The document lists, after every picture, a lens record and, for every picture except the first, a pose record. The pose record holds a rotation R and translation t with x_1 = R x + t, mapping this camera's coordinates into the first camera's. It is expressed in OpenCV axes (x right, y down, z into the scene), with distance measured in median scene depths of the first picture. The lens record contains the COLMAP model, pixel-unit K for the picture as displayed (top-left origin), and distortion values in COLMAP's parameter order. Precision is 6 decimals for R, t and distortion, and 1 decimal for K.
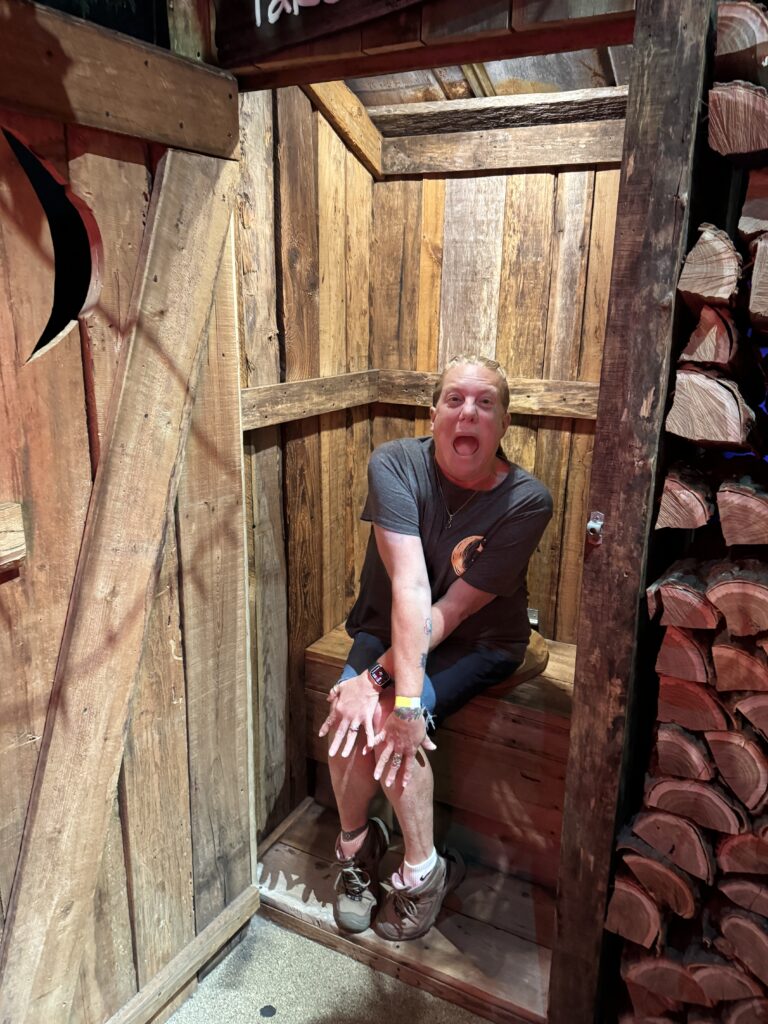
lens RADIAL K [[745.7, 0, 384.3], [0, 745.7, 516.6], [0, 0, 1]] dist [0.015462, -0.021445]
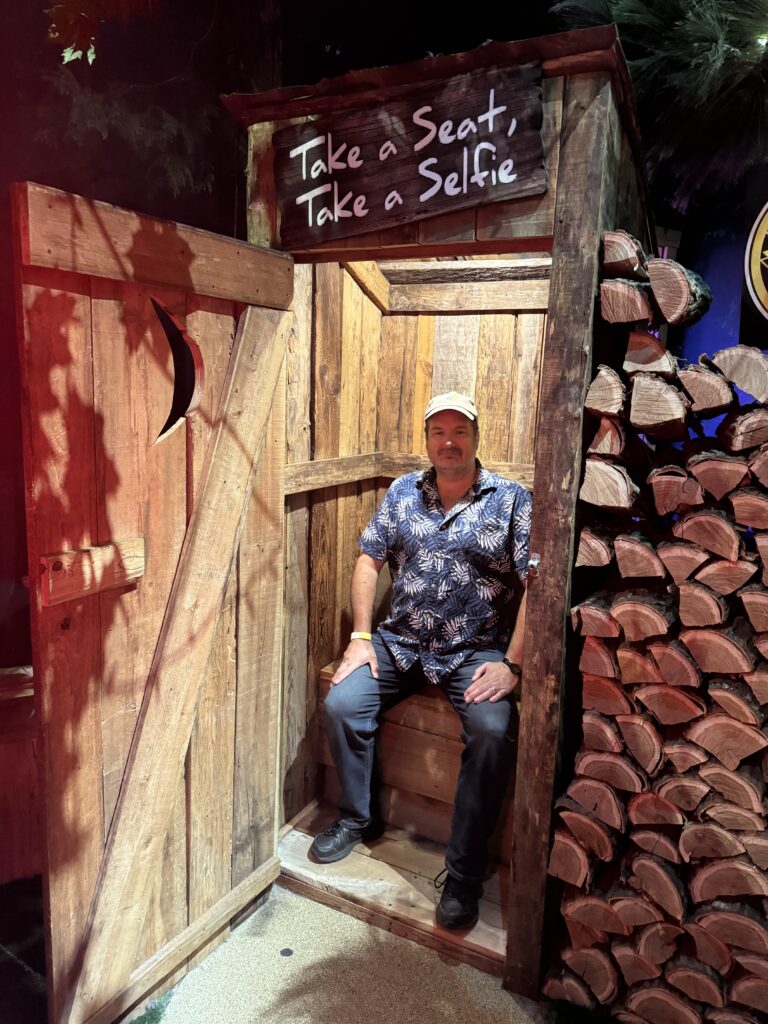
lens RADIAL K [[716.6, 0, 382.4], [0, 716.6, 509.2], [0, 0, 1]] dist [0.013695, -0.001963]
pose [[0.999789, 0.020349, 0.002967, -0.015805], [-0.019896, 0.993660, -0.110650, 0.062091], [-0.005200, 0.110568, 0.993855, -0.359393]]
